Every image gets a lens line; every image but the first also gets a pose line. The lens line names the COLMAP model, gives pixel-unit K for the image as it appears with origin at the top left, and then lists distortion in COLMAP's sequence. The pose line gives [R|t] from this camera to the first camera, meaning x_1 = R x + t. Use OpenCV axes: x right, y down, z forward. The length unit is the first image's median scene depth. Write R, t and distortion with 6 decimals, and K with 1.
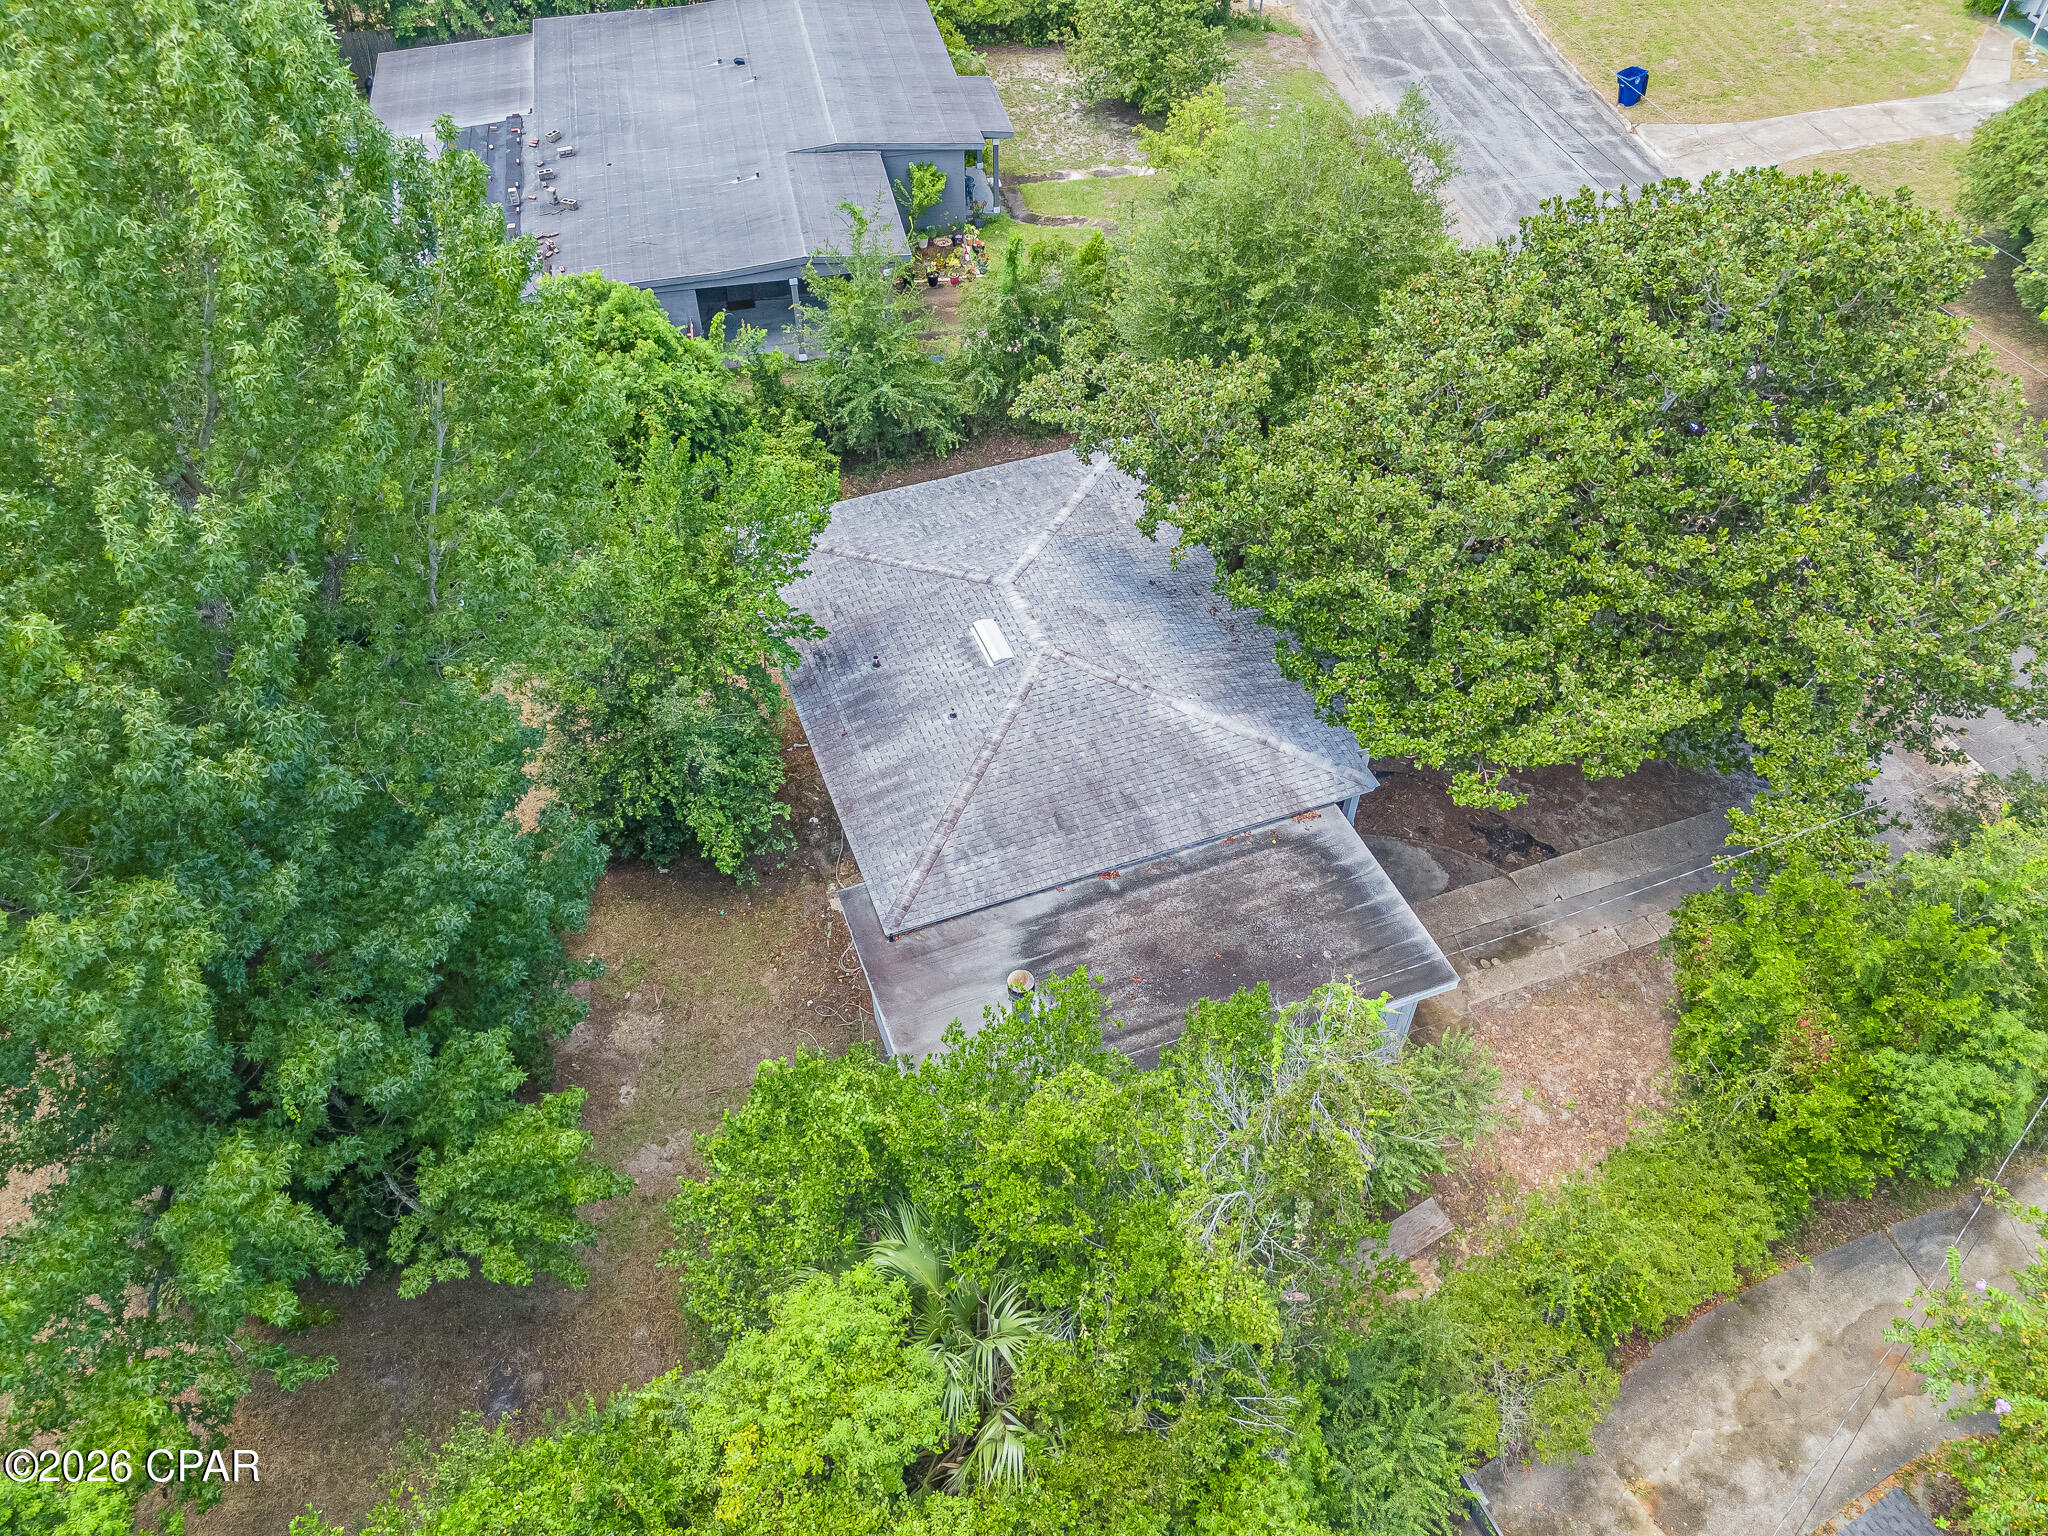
lens RADIAL K [[1517.4, 0, 1053.0], [0, 1517.4, 766.2], [0, 0, 1]] dist [0.015533, 0.003132]
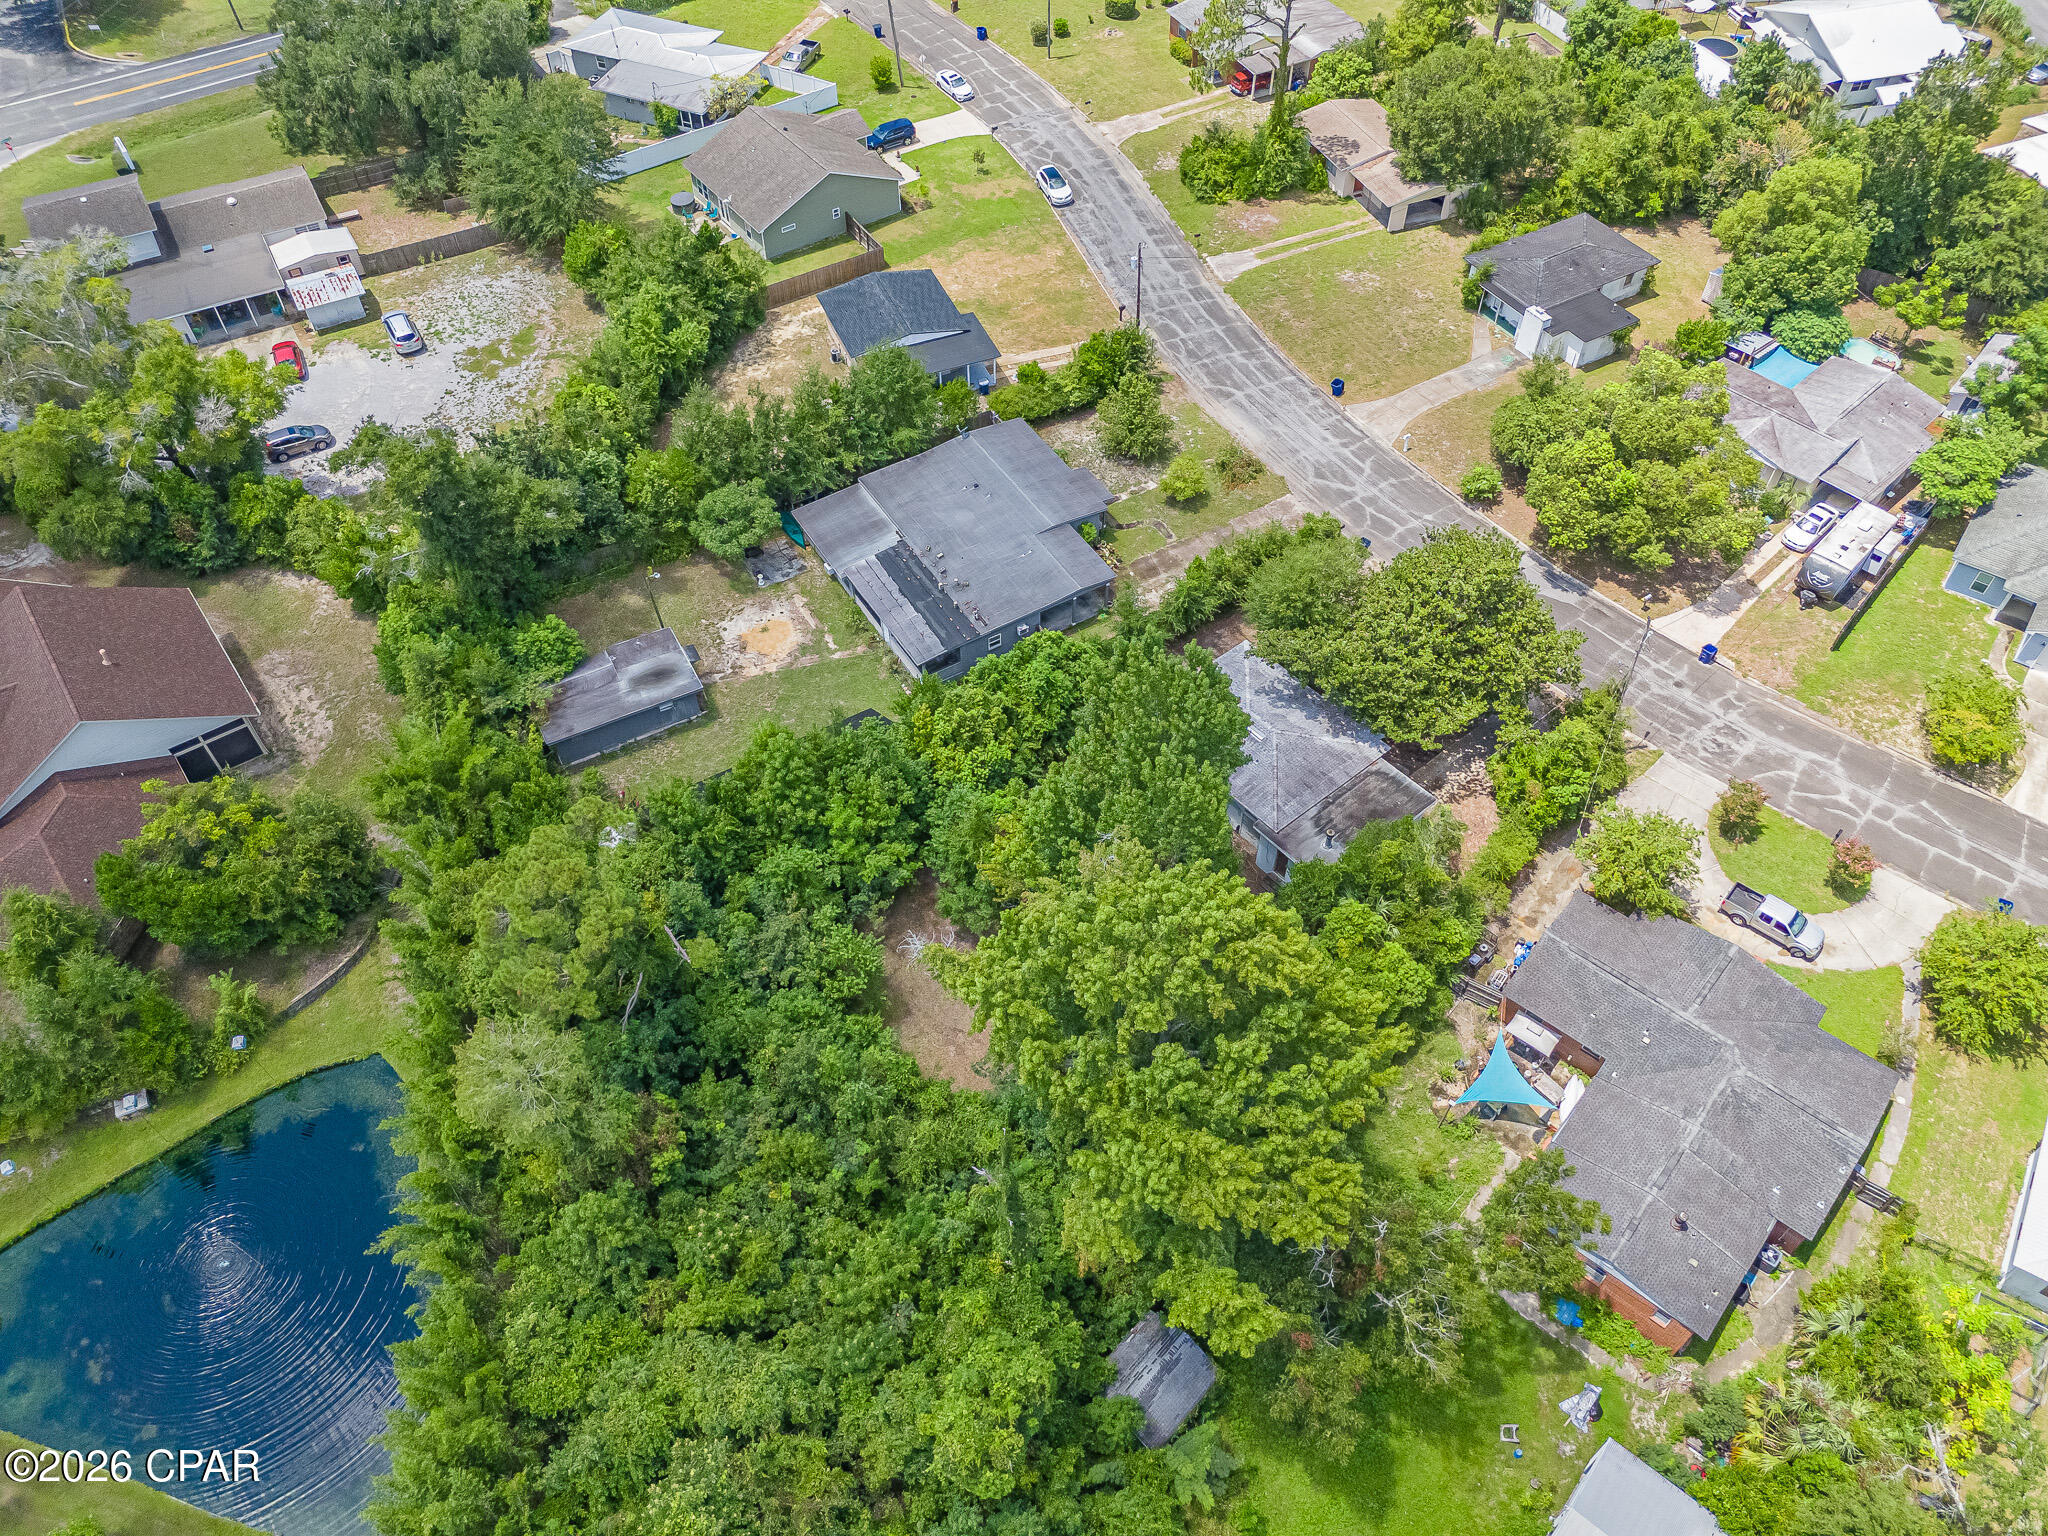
lens RADIAL K [[1517.4, 0, 1053.0], [0, 1517.4, 766.2], [0, 0, 1]] dist [0.015533, 0.003132]
pose [[0.943662, -0.252724, 0.213619, -1.268069], [0.243720, 0.967463, 0.067934, -0.377691], [-0.223837, -0.012044, 0.974552, -2.146715]]
